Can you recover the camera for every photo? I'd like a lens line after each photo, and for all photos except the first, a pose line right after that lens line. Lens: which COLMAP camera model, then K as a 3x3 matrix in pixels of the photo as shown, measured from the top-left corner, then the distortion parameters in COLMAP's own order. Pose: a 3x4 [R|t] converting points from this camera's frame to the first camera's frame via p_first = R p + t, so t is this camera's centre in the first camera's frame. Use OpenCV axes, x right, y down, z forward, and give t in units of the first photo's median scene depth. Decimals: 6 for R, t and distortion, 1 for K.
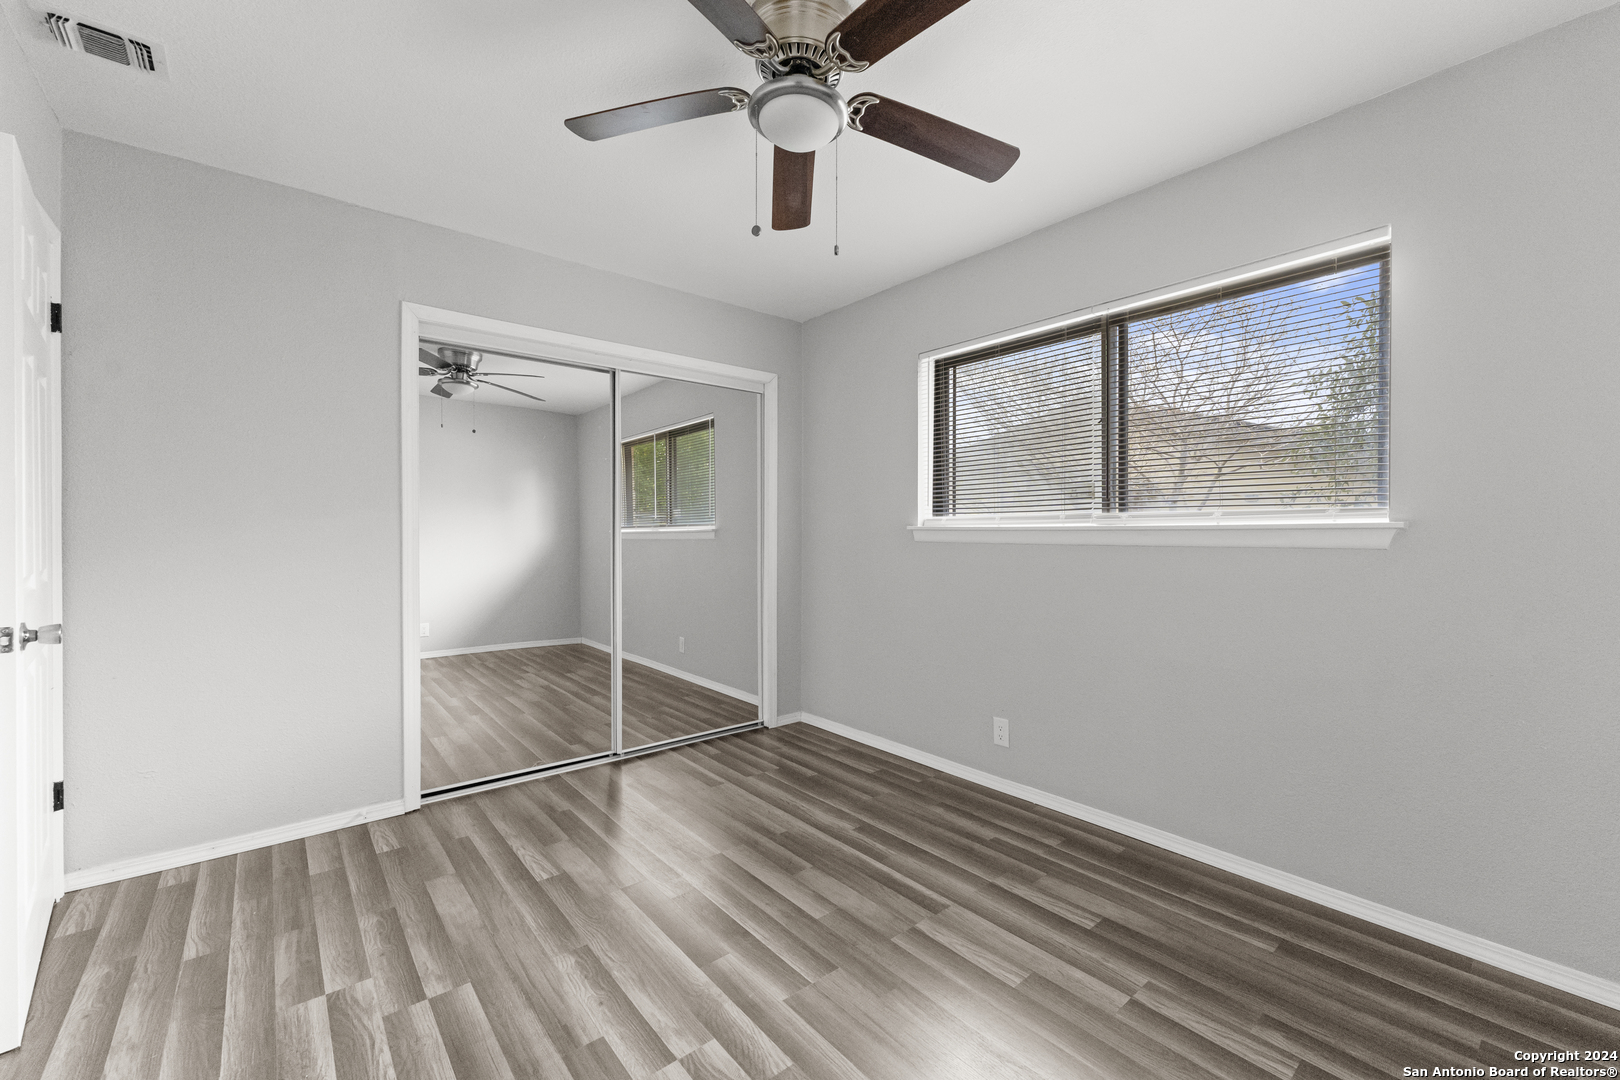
lens RADIAL K [[648.1, 0, 811.6], [0, 648.1, 539.5], [0, 0, 1]] dist [0.000968, 0.000273]
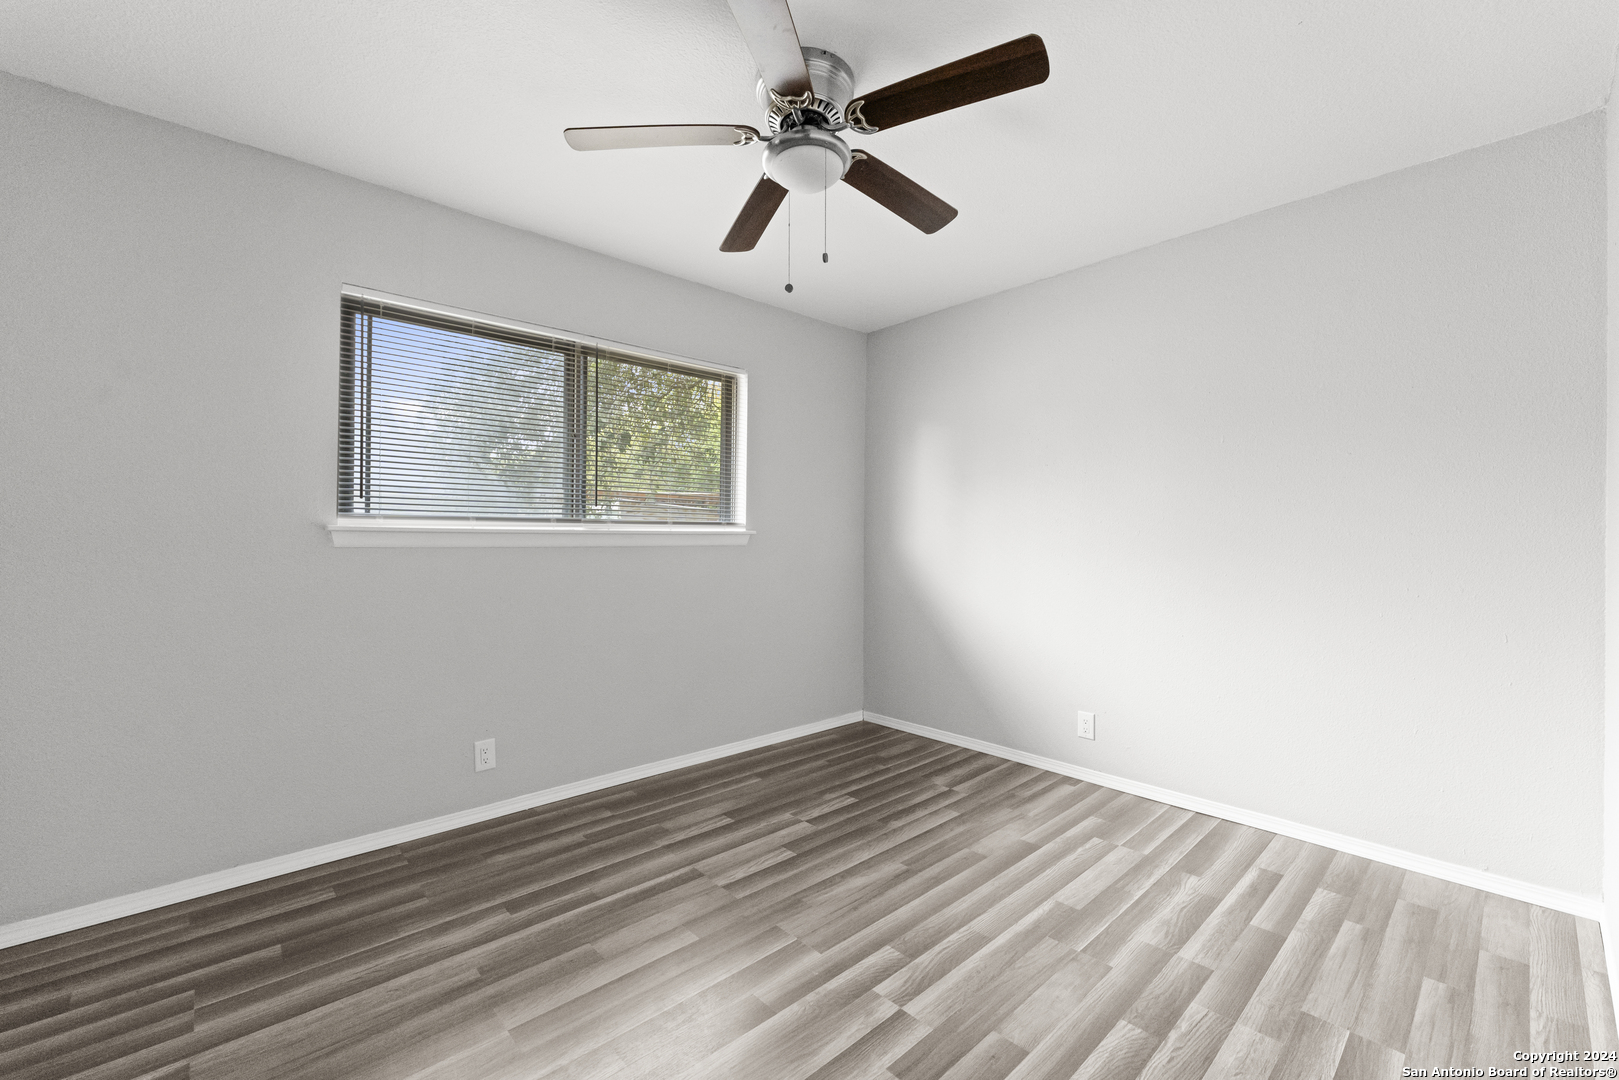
lens RADIAL K [[656.4, 0, 814.0], [0, 656.4, 542.5], [0, 0, 1]] dist [0.000072, -0.000223]
pose [[-0.038786, -0.009569, 0.999202, -0.778282], [0.003928, 0.999945, 0.009728, -0.008858], [-0.999240, 0.004303, -0.038747, 0.697751]]
